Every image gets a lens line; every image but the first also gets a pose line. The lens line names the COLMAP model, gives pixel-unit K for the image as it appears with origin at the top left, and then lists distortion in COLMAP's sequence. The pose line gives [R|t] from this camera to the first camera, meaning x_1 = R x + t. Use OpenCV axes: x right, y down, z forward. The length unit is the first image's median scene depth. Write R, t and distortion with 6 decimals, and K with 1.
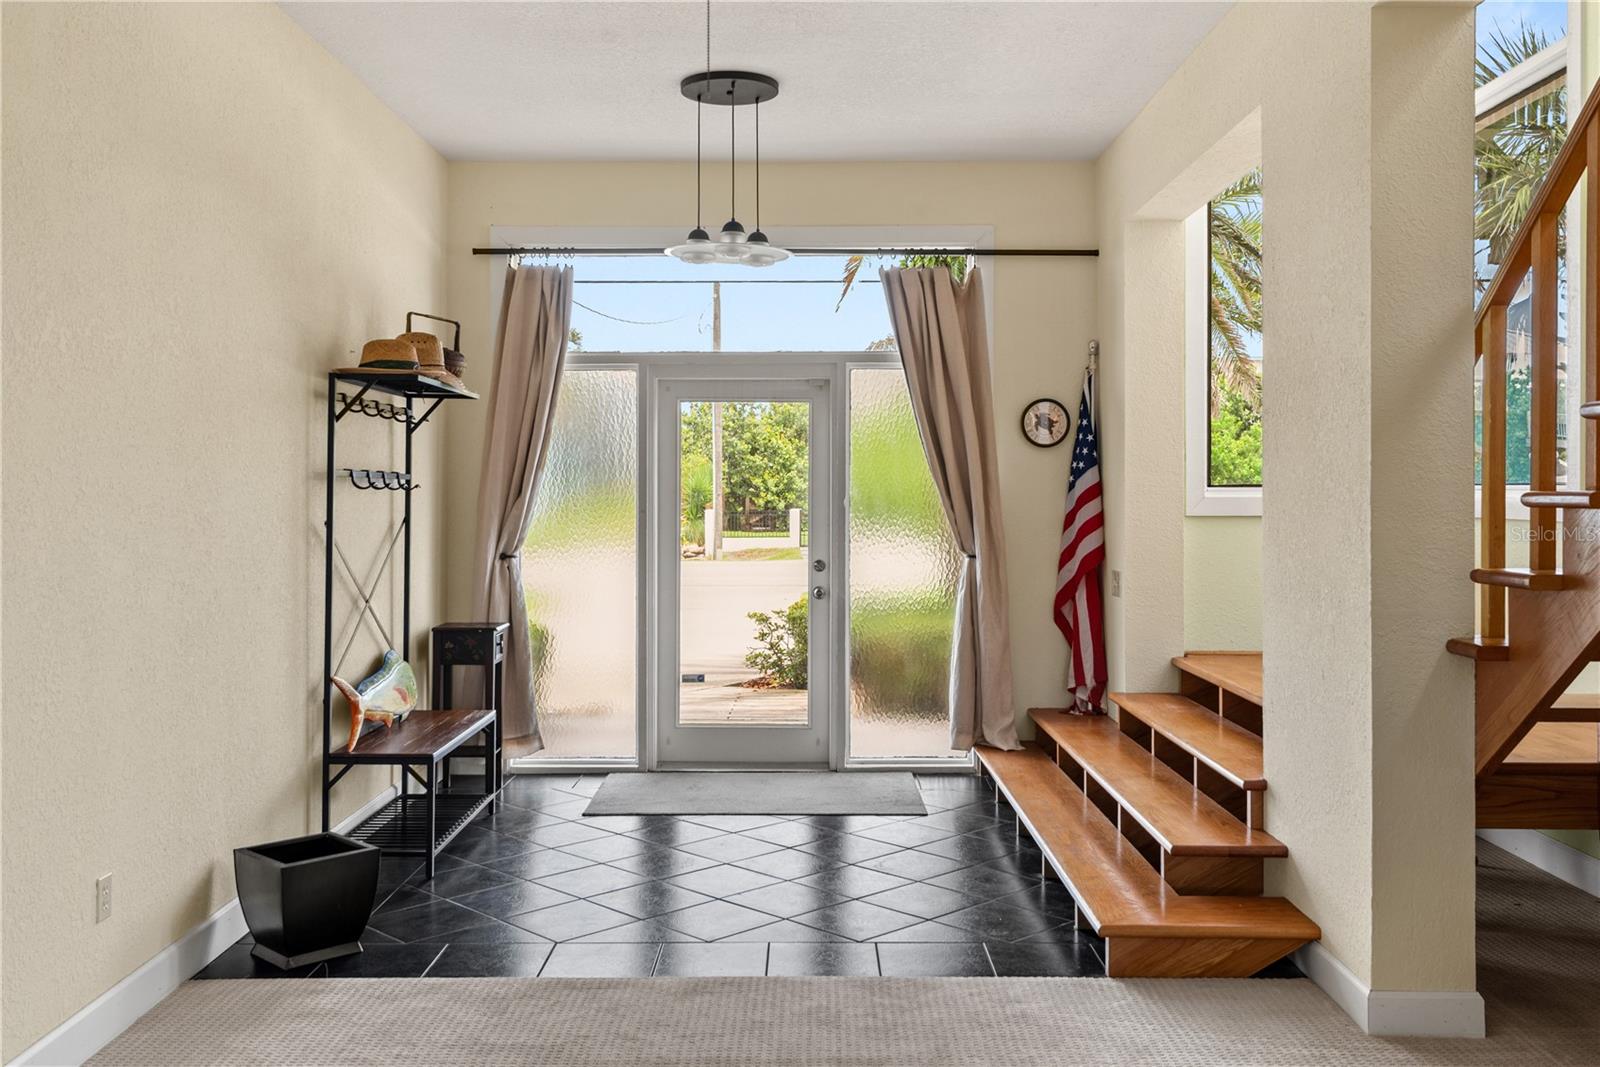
lens RADIAL K [[1429.2, 0, 795.7], [0, 1429.2, 498.0], [0, 0, 1]] dist [0.004980, 0.002409]
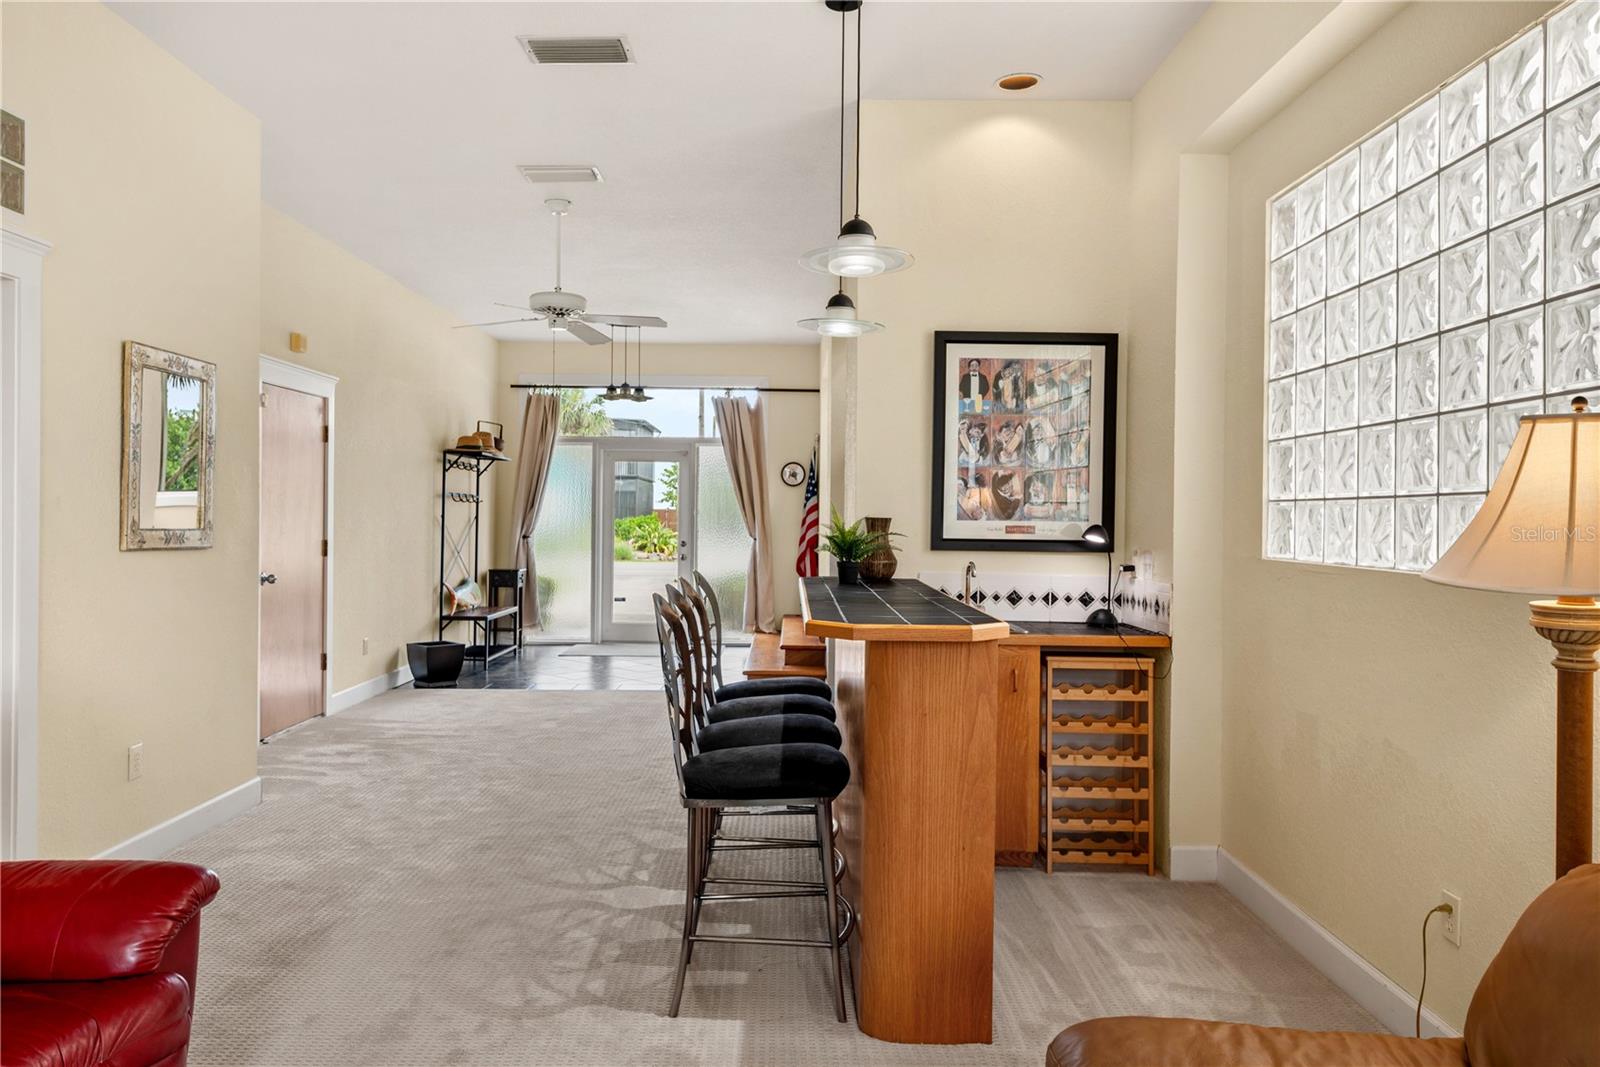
lens RADIAL K [[1132.1, 0, 800.0], [0, 1132.1, 533.5], [0, 0, 1]] dist [0.025959, -0.002864]
pose [[0.999853, 0.010200, 0.013810, 0.187162], [-0.010335, 0.999899, 0.009722, 0.018428], [-0.013710, -0.009864, 0.999857, -0.699796]]
